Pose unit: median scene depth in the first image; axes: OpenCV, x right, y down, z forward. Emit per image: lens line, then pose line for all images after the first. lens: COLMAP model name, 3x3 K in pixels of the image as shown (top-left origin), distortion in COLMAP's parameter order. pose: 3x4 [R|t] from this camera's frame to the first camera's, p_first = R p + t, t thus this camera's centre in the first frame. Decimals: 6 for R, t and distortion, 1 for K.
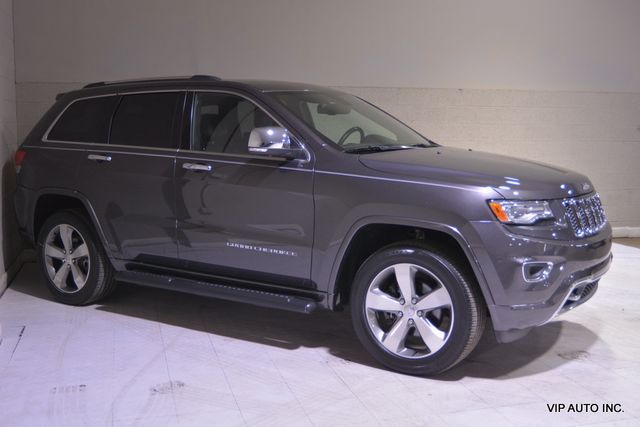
lens RADIAL K [[721.9, 0, 323.4], [0, 721.9, 215.9], [0, 0, 1]] dist [-0.052176, 0.000000]
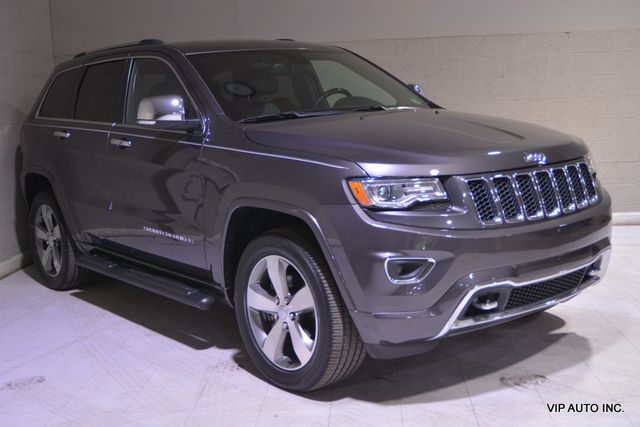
lens RADIAL K [[815.4, 0, 320.9], [0, 815.4, 212.4], [0, 0, 1]] dist [-0.040808, 0.000000]
pose [[0.945401, 0.005307, -0.325866, 0.430628], [0.004050, 0.999599, 0.028029, -0.008631], [0.325884, -0.027818, 0.945000, 0.123060]]
